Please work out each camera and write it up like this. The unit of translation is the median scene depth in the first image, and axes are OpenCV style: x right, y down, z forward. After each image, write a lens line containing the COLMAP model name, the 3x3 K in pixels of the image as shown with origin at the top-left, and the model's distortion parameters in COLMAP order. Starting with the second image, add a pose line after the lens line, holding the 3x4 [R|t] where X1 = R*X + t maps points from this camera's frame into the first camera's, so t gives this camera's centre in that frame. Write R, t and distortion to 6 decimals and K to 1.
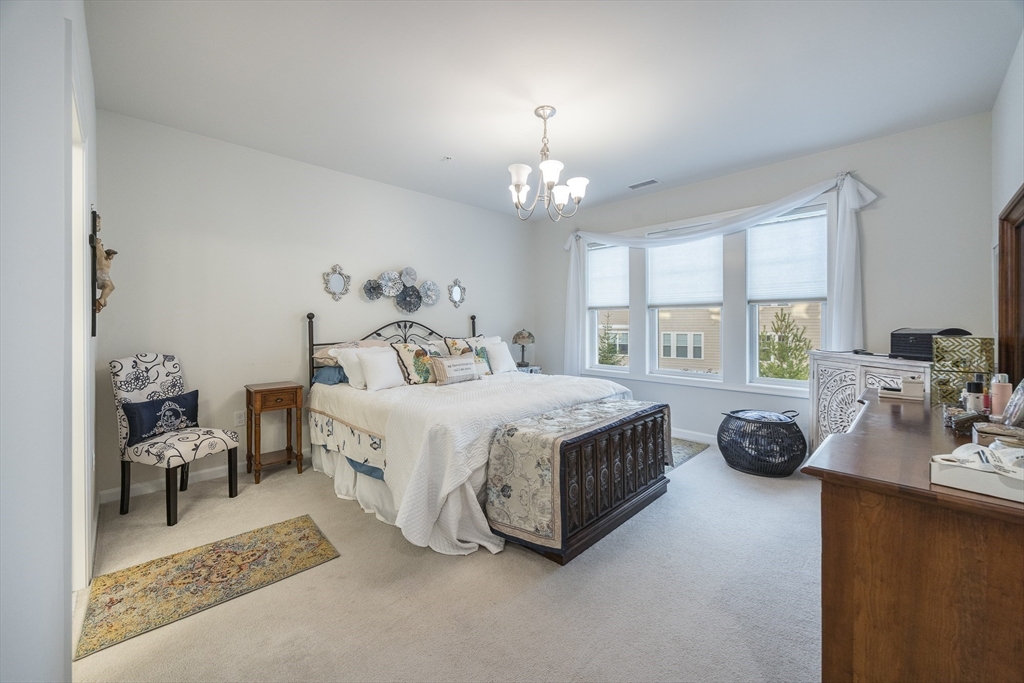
lens RADIAL K [[397.8, 0, 512.0], [0, 397.8, 320.4], [0, 0, 1]] dist [0.013340, -0.000008]
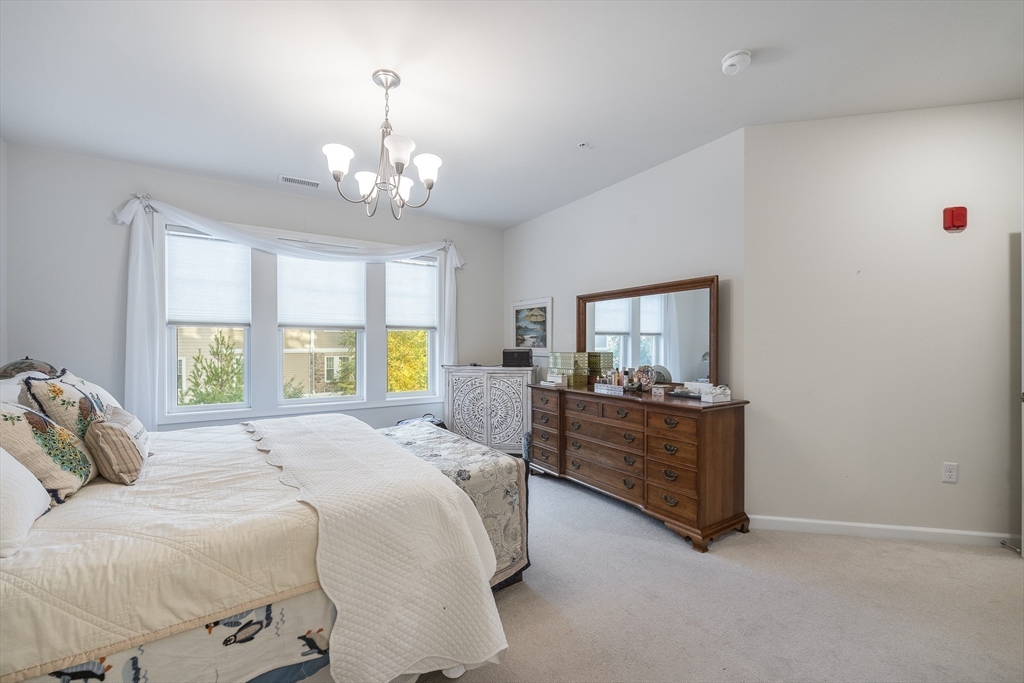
lens RADIAL K [[411.8, 0, 512.0], [0, 411.8, 341.5], [0, 0, 1]] dist [-0.000664, 0.000009]
pose [[0.197048, 0.012085, 0.980319, -0.534017], [-0.004282, 0.999925, -0.011466, 0.007098], [-0.980385, -0.001938, 0.197085, 0.473723]]
